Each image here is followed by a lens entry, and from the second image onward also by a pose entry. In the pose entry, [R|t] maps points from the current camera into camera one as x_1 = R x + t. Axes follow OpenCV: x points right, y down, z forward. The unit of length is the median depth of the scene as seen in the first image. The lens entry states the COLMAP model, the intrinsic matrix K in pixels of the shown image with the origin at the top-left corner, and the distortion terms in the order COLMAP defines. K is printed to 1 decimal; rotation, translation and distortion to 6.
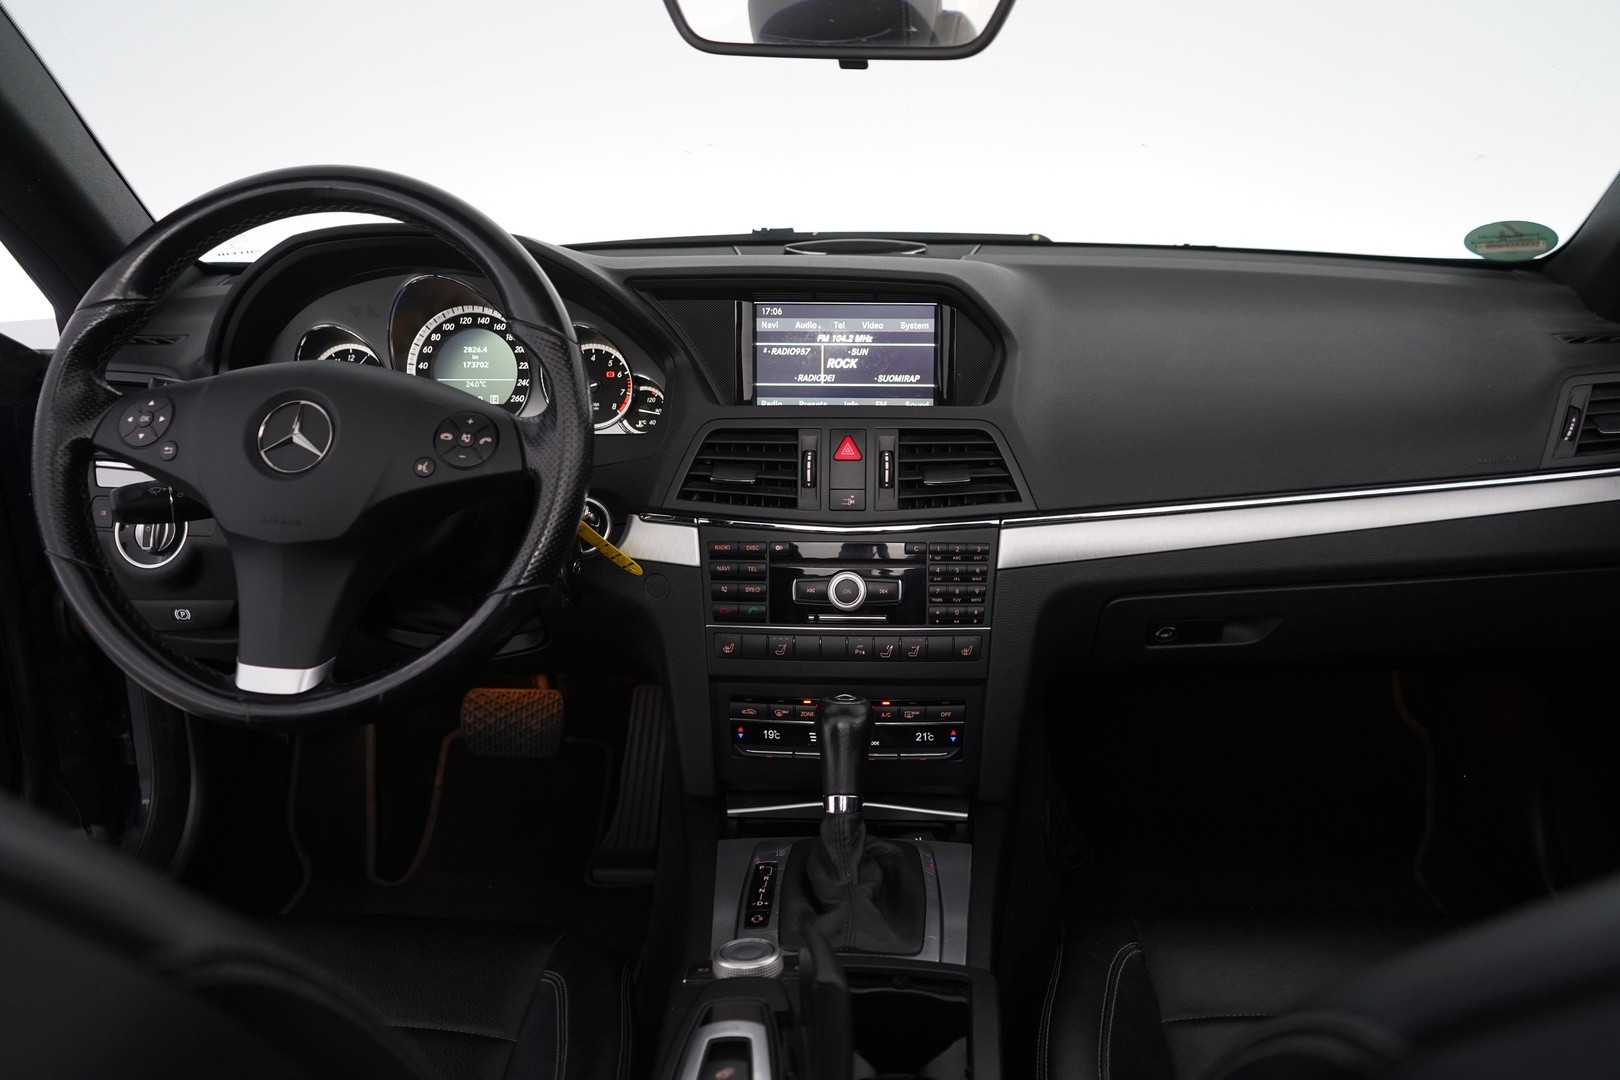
lens RADIAL K [[1312.0, 0, 802.7], [0, 1312.0, 539.3], [0, 0, 1]] dist [-0.000159, 0.012339]
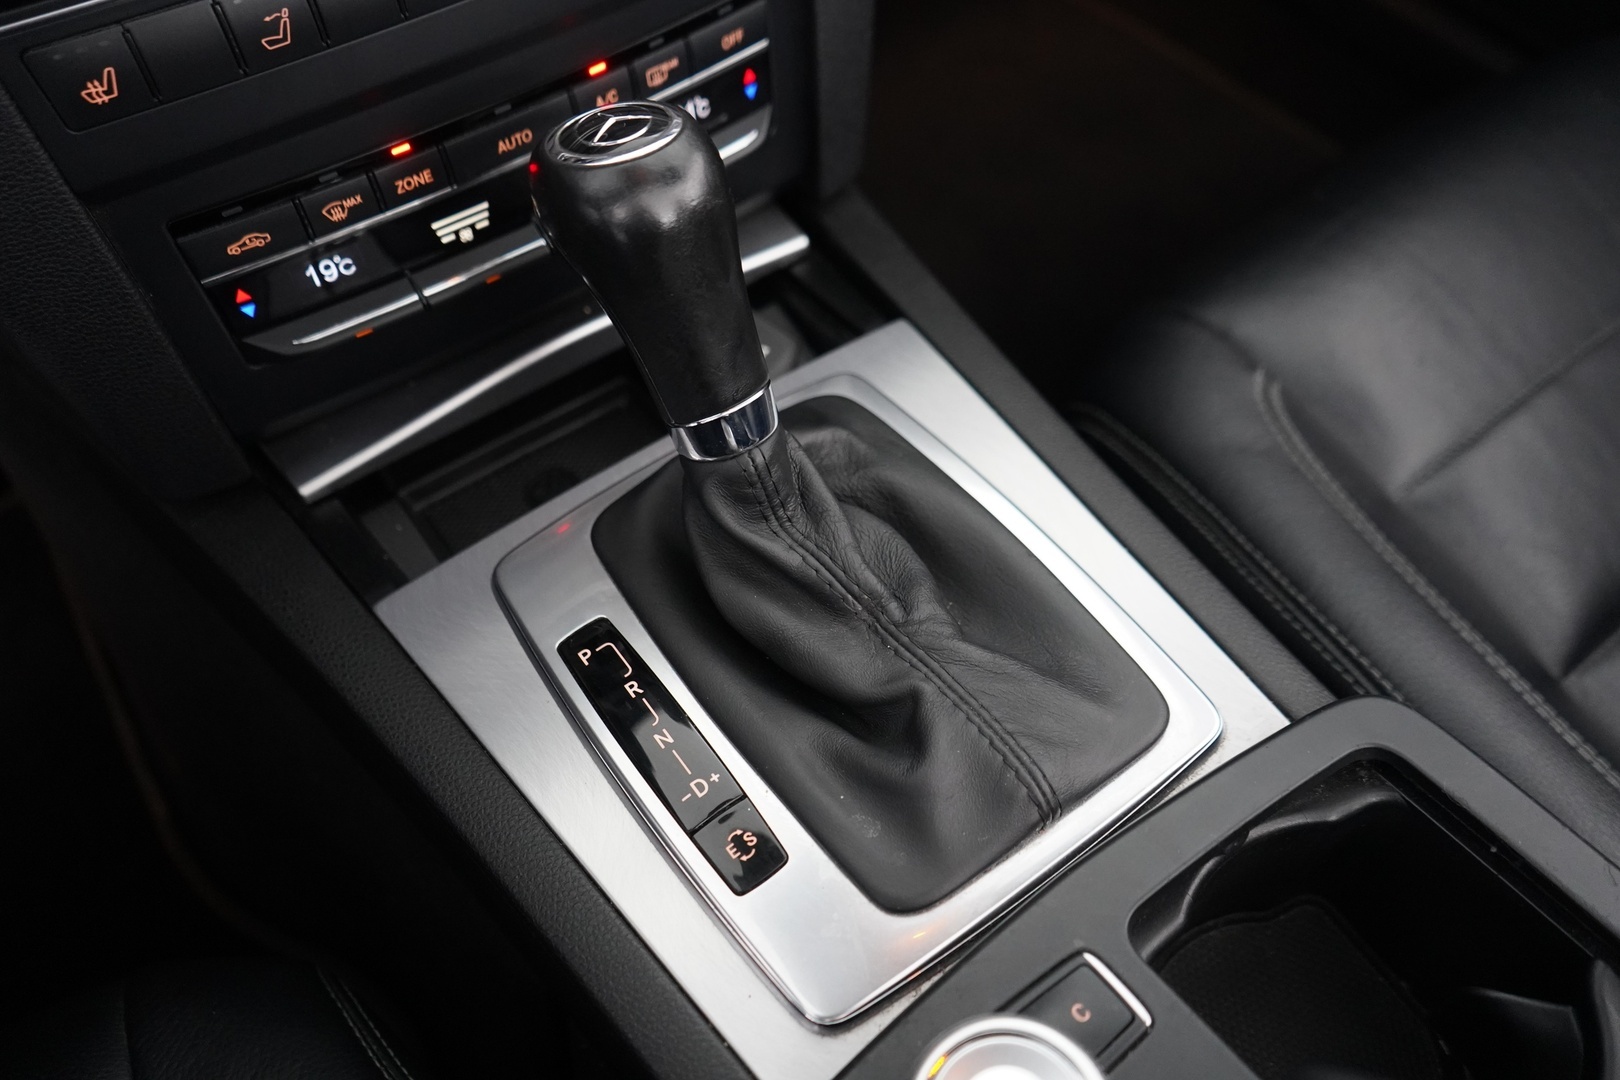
lens RADIAL K [[1312.0, 0, 808.6], [0, 1312.0, 532.3], [0, 0, 1]] dist [-0.000159, 0.012339]
pose [[0.772500, -0.508150, 0.380824, -0.095788], [0.184449, 0.753409, 0.631153, 0.001633], [-0.607636, -0.417323, 0.675736, 0.656228]]
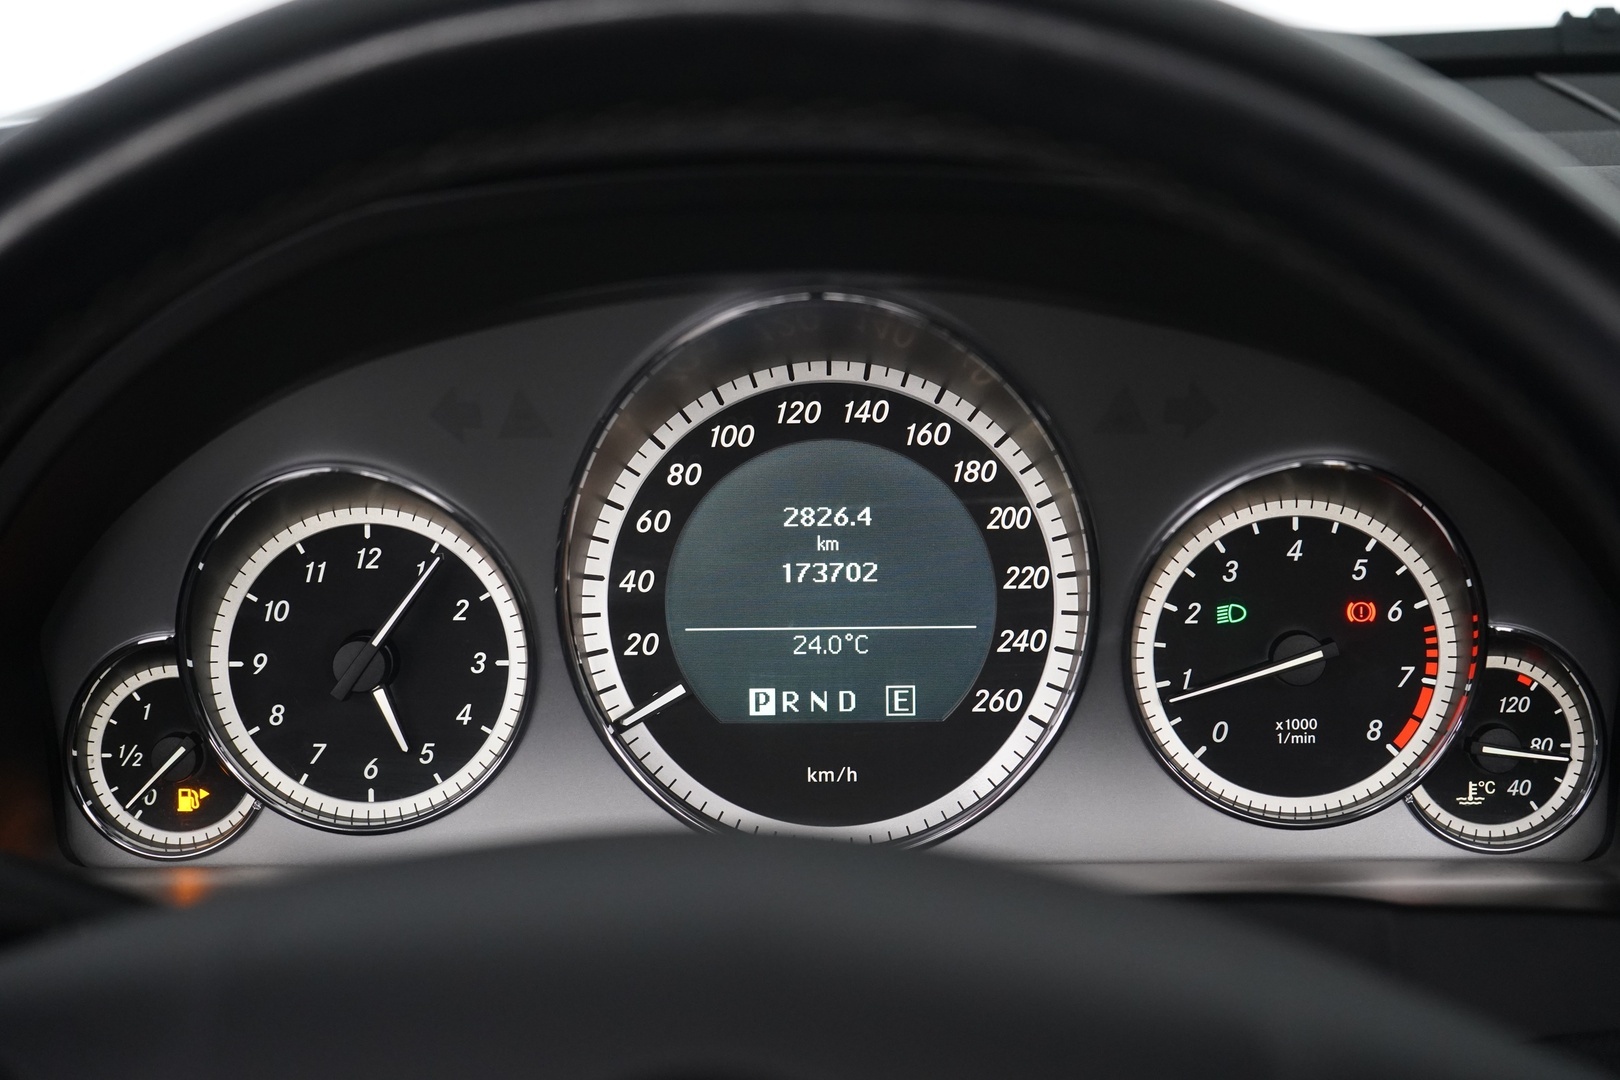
lens RADIAL K [[2948.8, 0, 803.6], [0, 2948.8, 537.9], [0, 0, 1]] dist [0.006214, 0.000000]
pose [[0.999245, -0.017494, 0.034694, -0.313120], [0.017653, 0.999835, -0.004276, -0.156700], [-0.034614, 0.004885, 0.999389, 0.453567]]
